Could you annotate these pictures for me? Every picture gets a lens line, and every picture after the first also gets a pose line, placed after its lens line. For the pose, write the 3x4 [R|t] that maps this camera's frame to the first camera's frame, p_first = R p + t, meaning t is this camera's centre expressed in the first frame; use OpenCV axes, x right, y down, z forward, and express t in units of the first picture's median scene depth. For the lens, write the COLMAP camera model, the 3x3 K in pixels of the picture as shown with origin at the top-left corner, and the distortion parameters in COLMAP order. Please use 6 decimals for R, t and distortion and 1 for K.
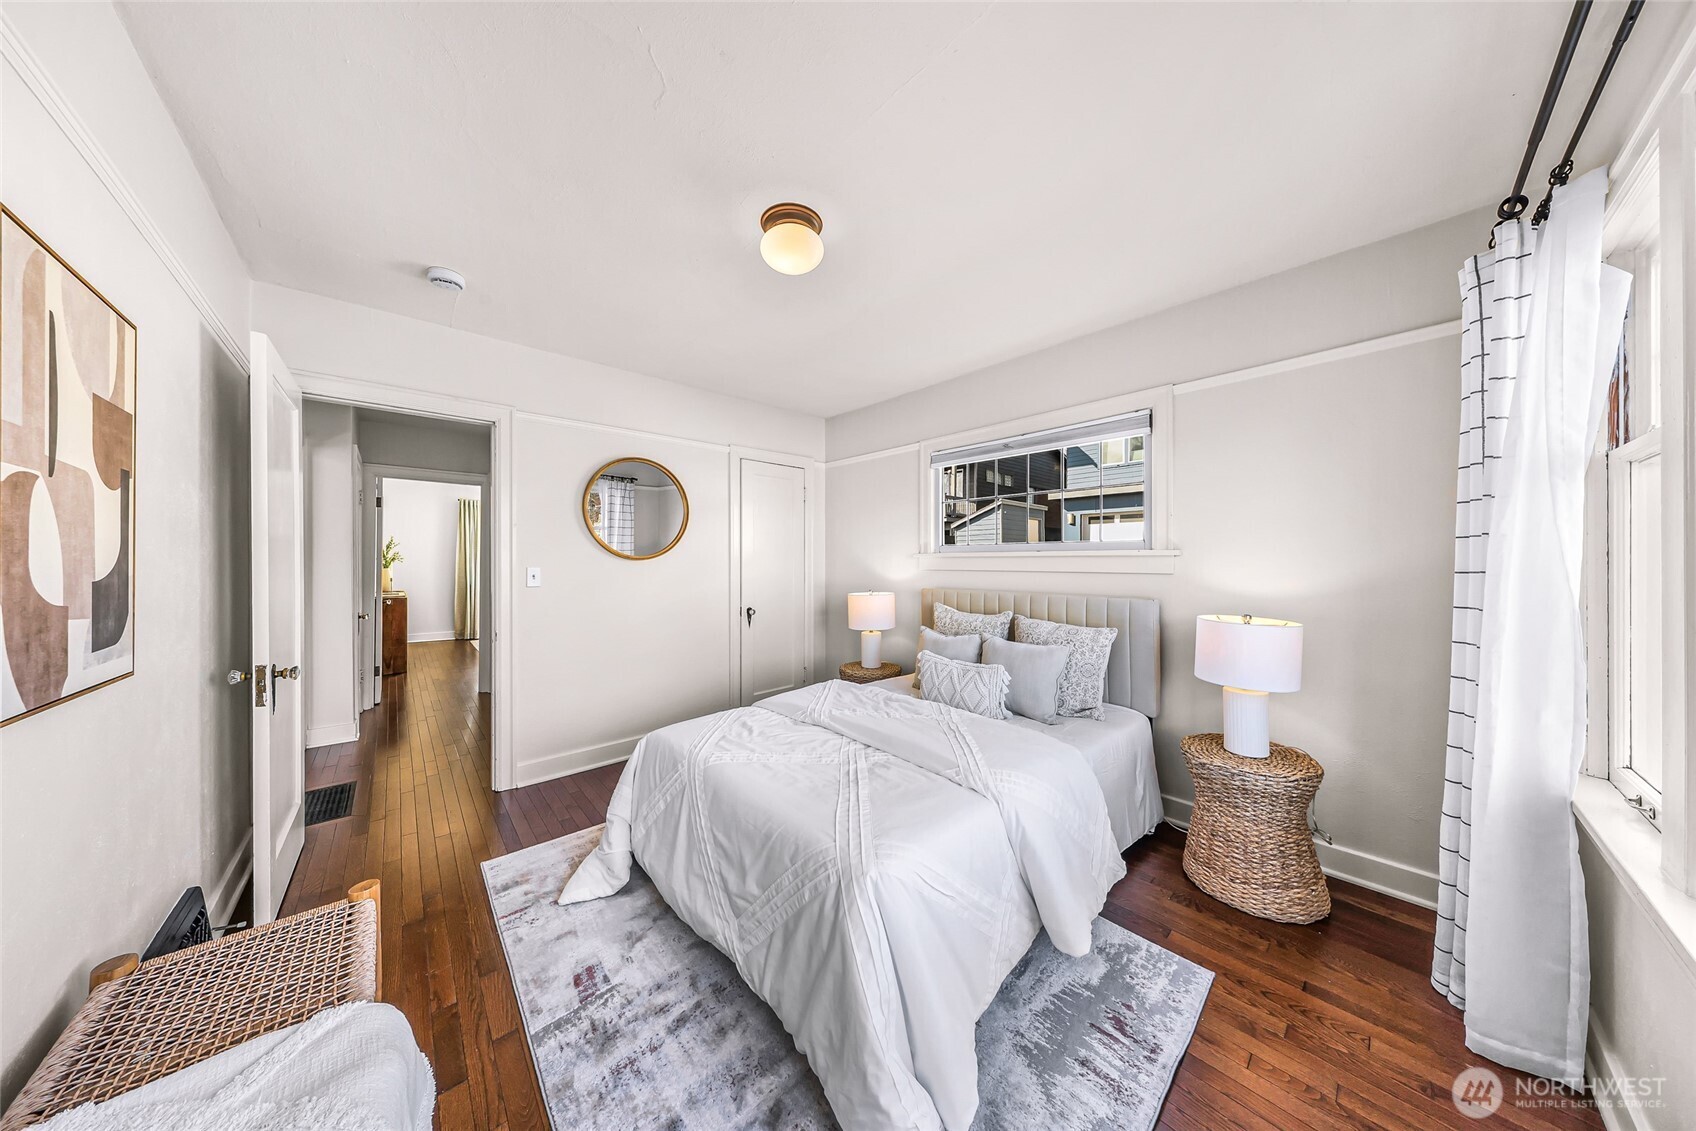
lens RADIAL K [[497.5, 0, 840.4], [0, 497.5, 562.9], [0, 0, 1]] dist [-0.000570, -0.000007]
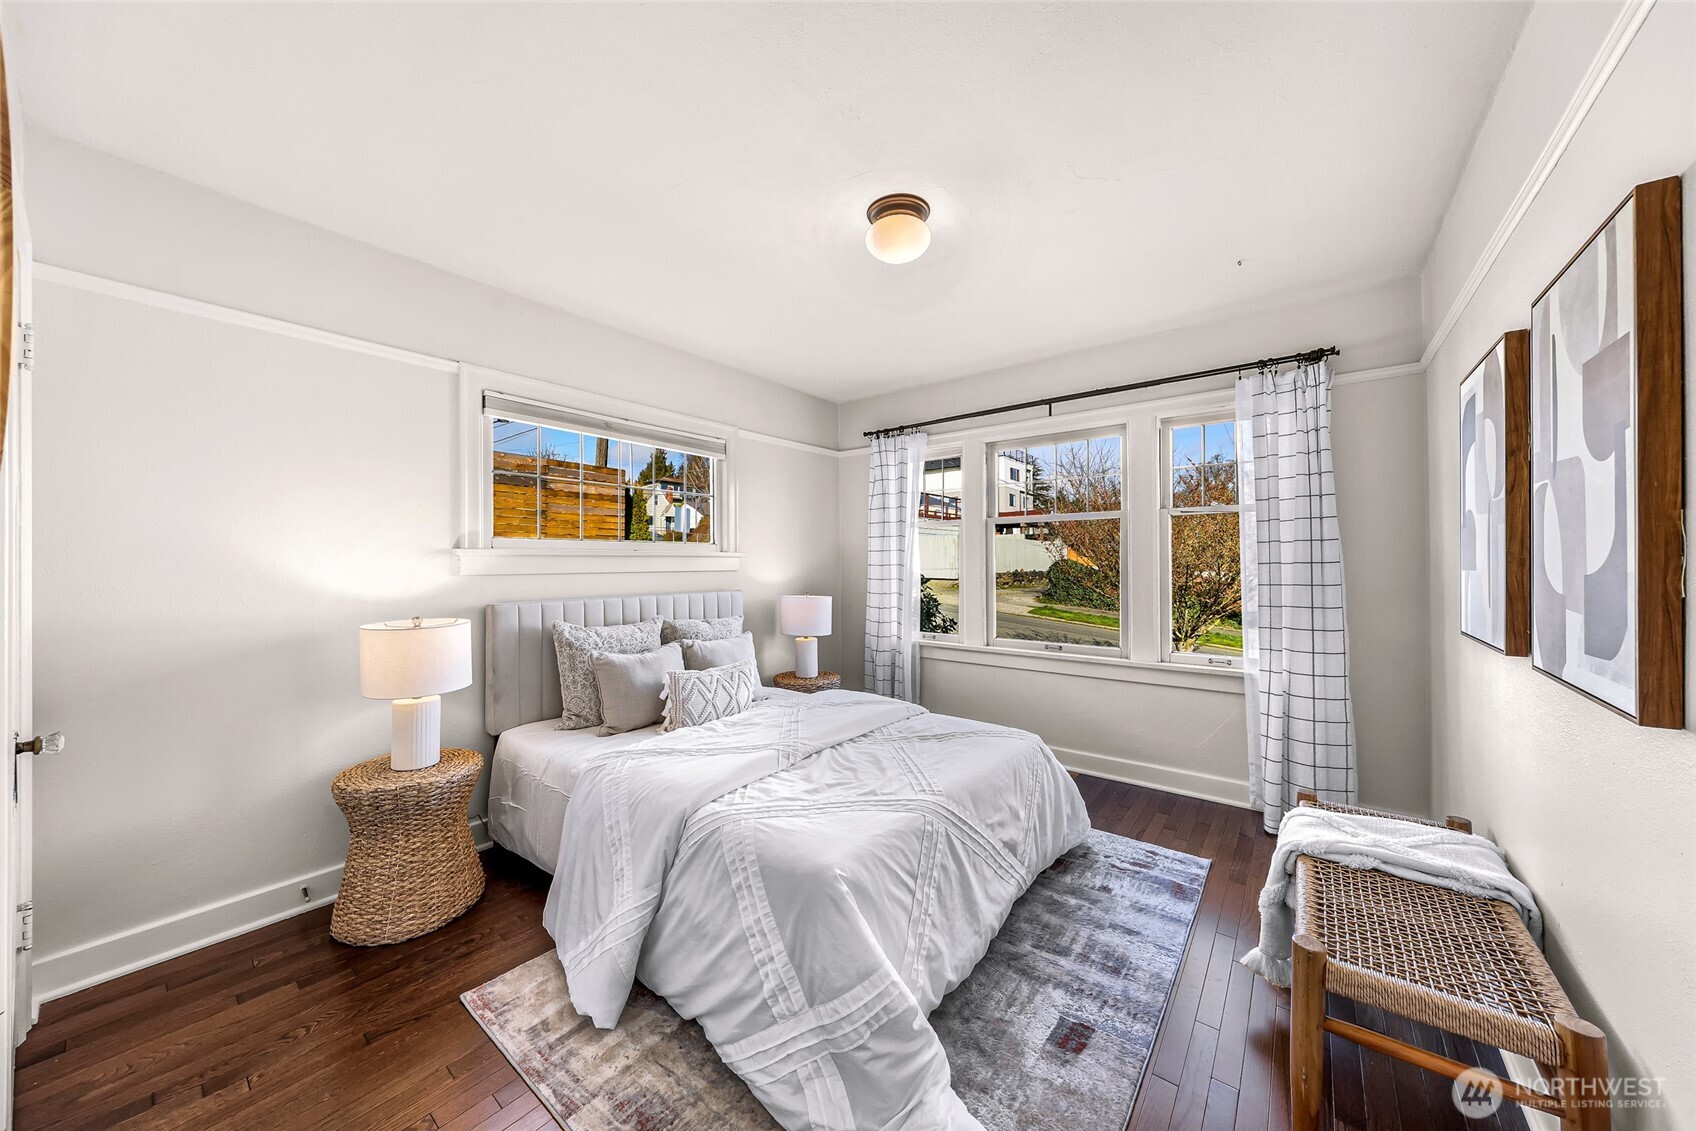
lens RADIAL K [[588.1, 0, 841.5], [0, 588.1, 563.2], [0, 0, 1]] dist [-0.009505, 0.000020]
pose [[-0.169991, 0.002018, 0.985444, -0.758264], [0.005987, 0.999982, -0.001015, 0.004202], [-0.985427, 0.005728, -0.170000, 0.821456]]
